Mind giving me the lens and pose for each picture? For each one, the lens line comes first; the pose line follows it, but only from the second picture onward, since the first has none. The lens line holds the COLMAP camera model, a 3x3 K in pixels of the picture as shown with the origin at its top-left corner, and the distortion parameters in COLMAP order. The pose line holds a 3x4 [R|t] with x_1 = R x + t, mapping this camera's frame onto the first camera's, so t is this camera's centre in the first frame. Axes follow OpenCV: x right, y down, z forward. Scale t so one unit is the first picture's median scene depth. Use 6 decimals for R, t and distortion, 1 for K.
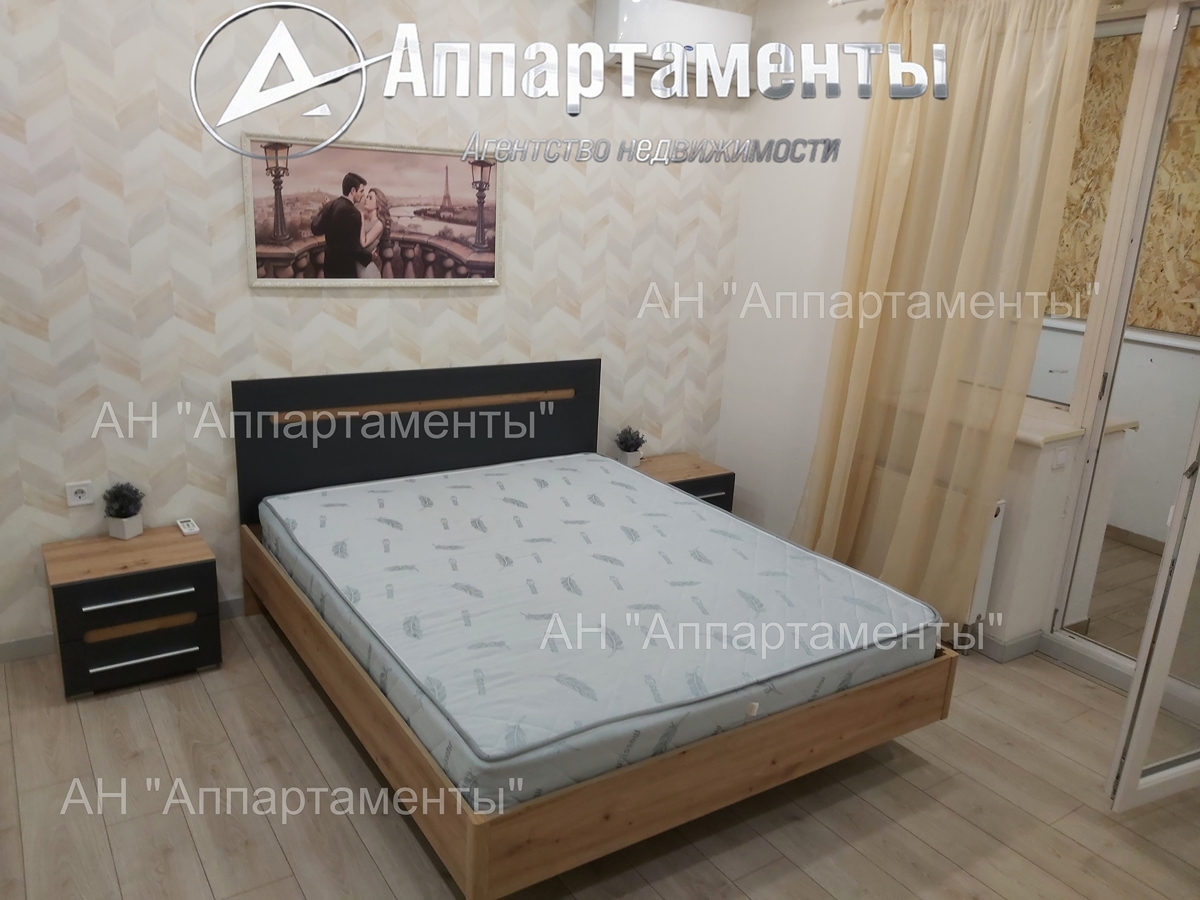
lens RADIAL K [[917.0, 0, 591.2], [0, 917.0, 452.4], [0, 0, 1]] dist [0.074685, -0.134165]
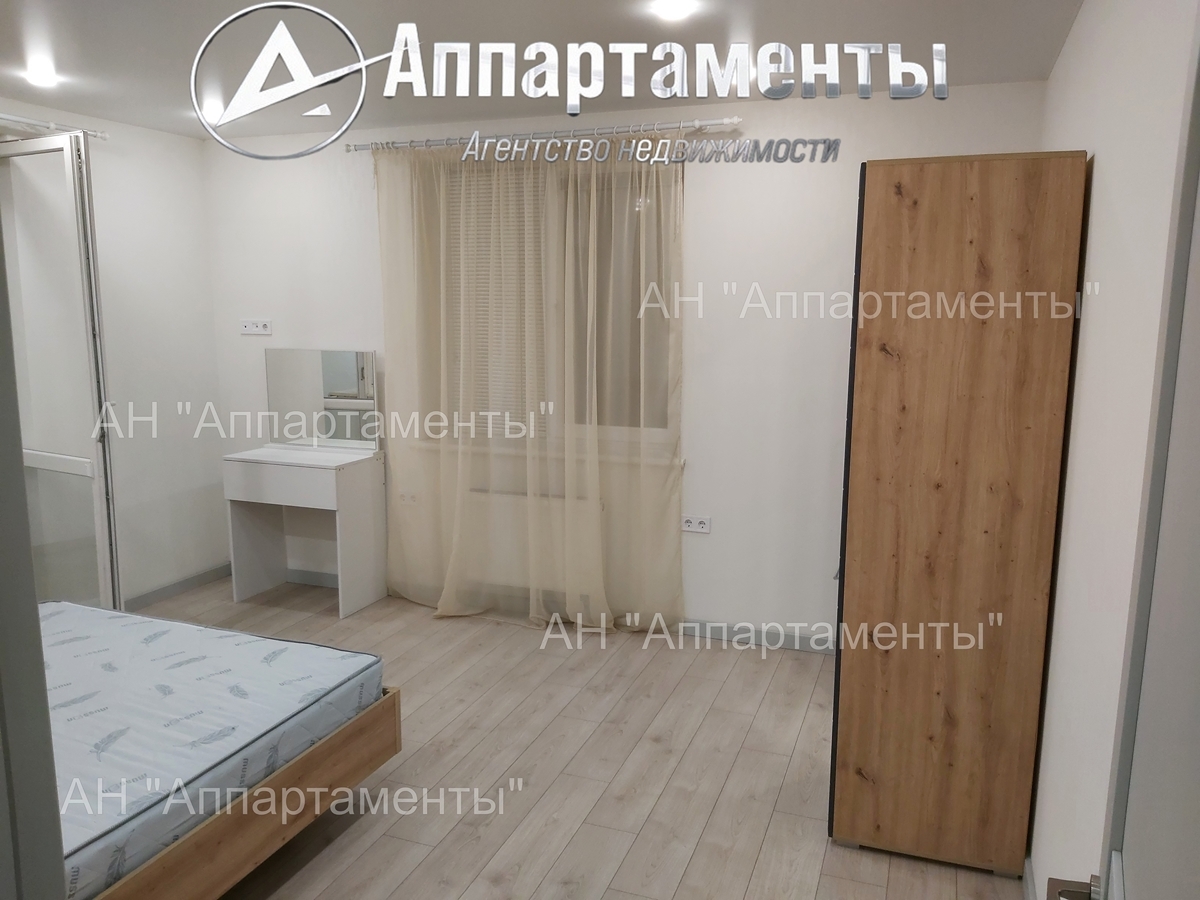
lens RADIAL K [[917.0, 0, 591.2], [0, 917.0, 452.4], [0, 0, 1]] dist [0.074685, -0.134165]
pose [[-0.582557, -0.183222, 0.791869, -0.824511], [0.193506, 0.914983, 0.354065, -0.256808], [-0.789419, 0.359495, -0.497575, 0.762091]]
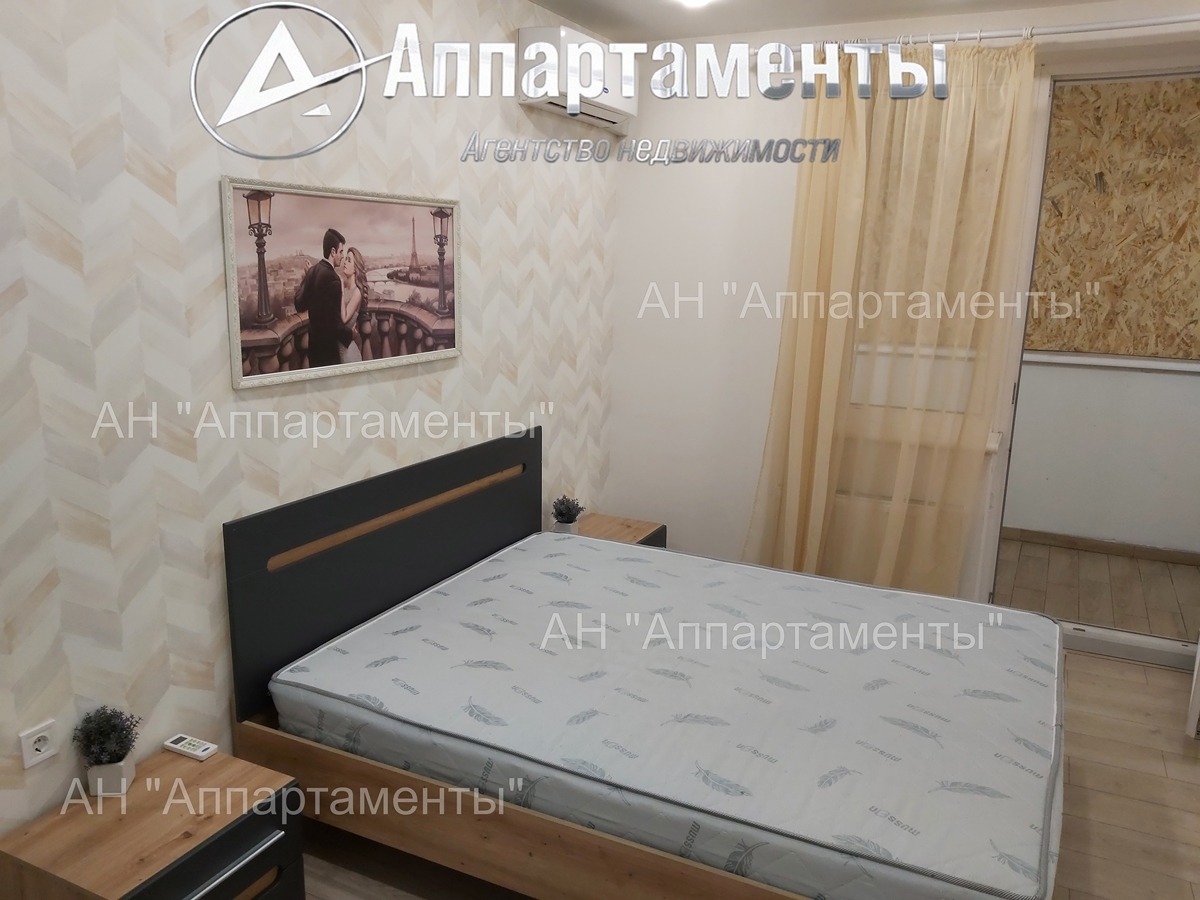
lens RADIAL K [[917.0, 0, 591.2], [0, 917.0, 452.4], [0, 0, 1]] dist [0.074685, -0.134165]
pose [[0.861317, -0.140988, 0.488113, -0.461166], [0.162426, 0.986719, -0.001608, -0.080405], [-0.481404, 0.080668, 0.872779, 0.234331]]
